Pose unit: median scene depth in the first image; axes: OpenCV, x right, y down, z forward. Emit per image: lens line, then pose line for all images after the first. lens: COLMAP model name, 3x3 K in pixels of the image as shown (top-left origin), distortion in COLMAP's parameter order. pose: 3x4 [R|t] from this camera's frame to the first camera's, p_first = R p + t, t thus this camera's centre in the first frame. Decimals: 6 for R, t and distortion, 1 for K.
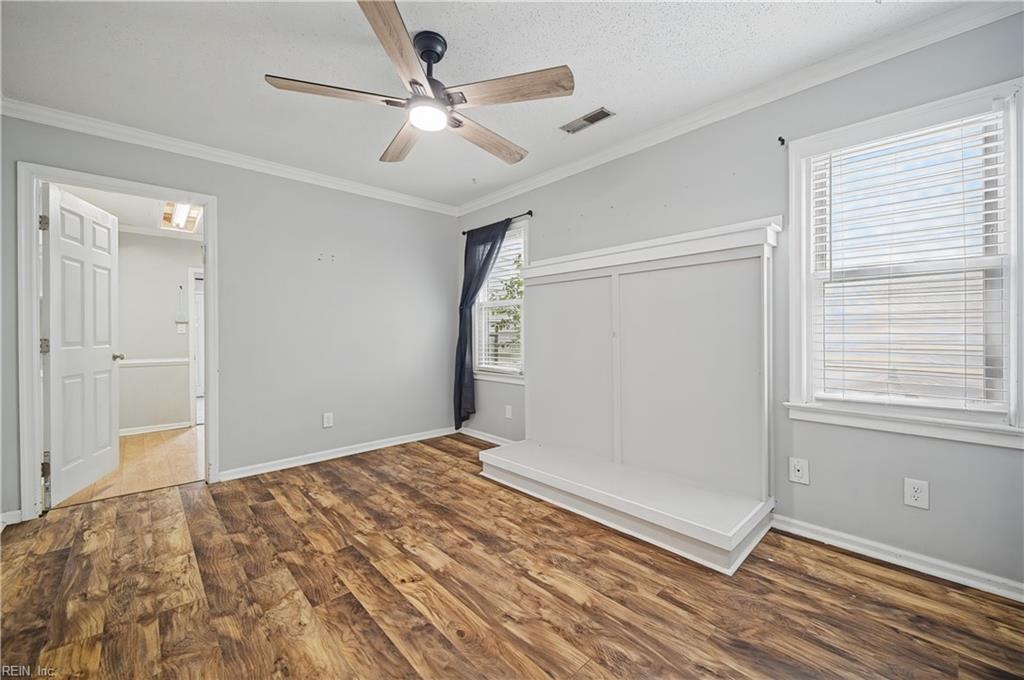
lens RADIAL K [[406.3, 0, 509.4], [0, 406.3, 334.3], [0, 0, 1]] dist [-0.000076, -0.000043]
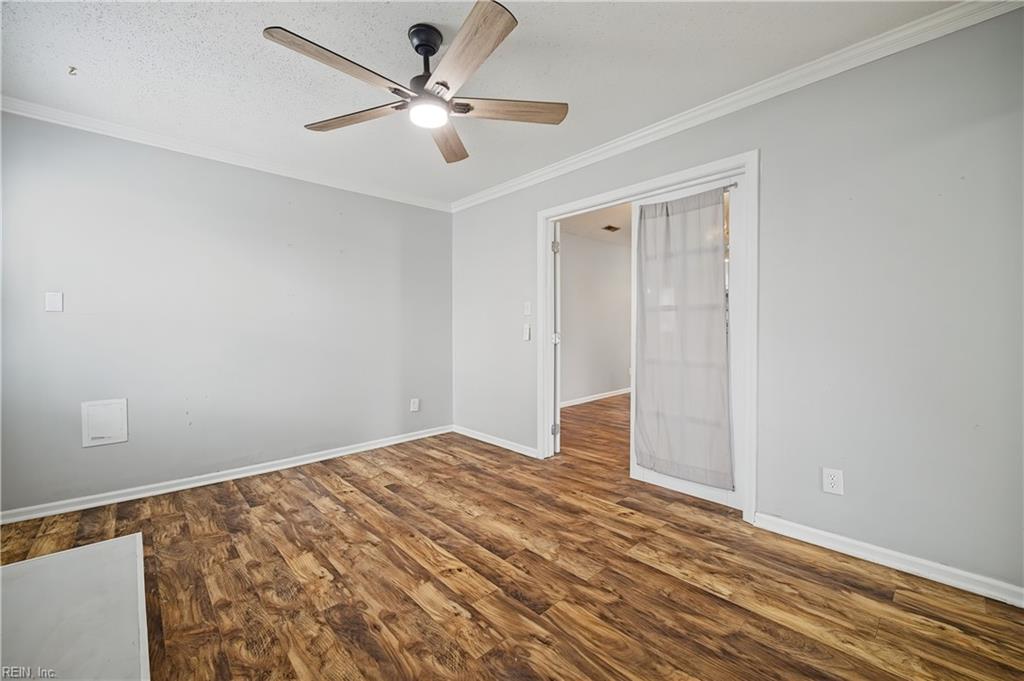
lens RADIAL K [[406.3, 0, 509.4], [0, 406.3, 334.8], [0, 0, 1]] dist [-0.000076, -0.000043]
pose [[-0.999934, 0.009266, -0.006808, -0.338805], [0.009104, 0.999686, 0.023352, -0.015449], [0.007022, 0.023288, -0.999704, 1.772192]]
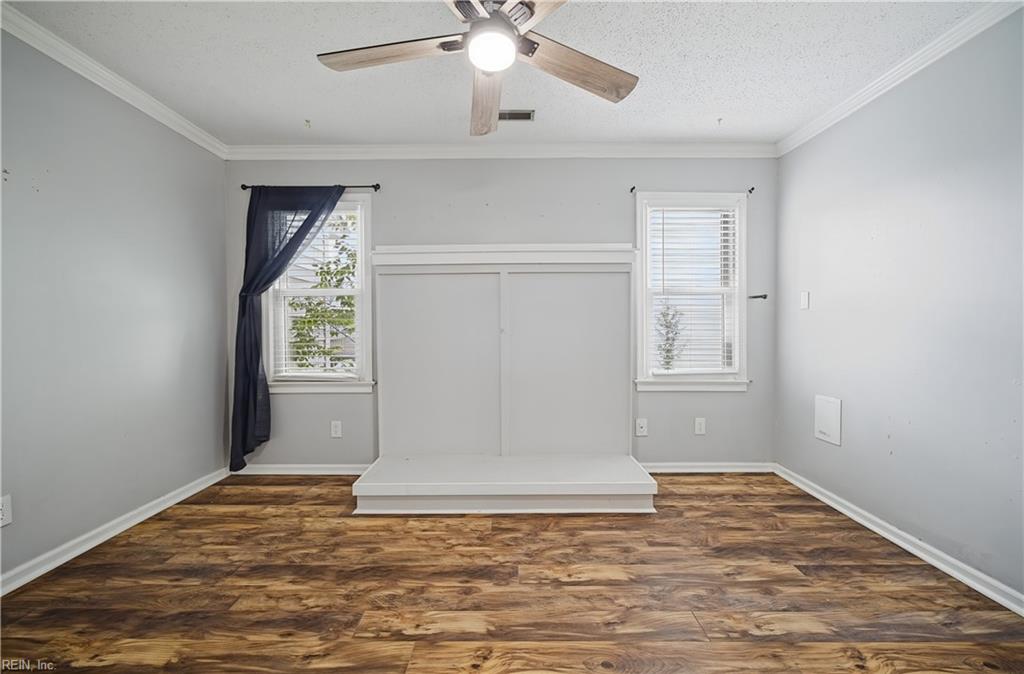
lens RADIAL K [[408.1, 0, 509.1], [0, 408.1, 332.6], [0, 0, 1]] dist [0.000514, 0.000086]
pose [[0.676885, -0.006005, 0.736064, -0.666087], [0.004204, 0.999982, 0.004291, -0.000606], [-0.736077, 0.000190, 0.676898, 0.397594]]
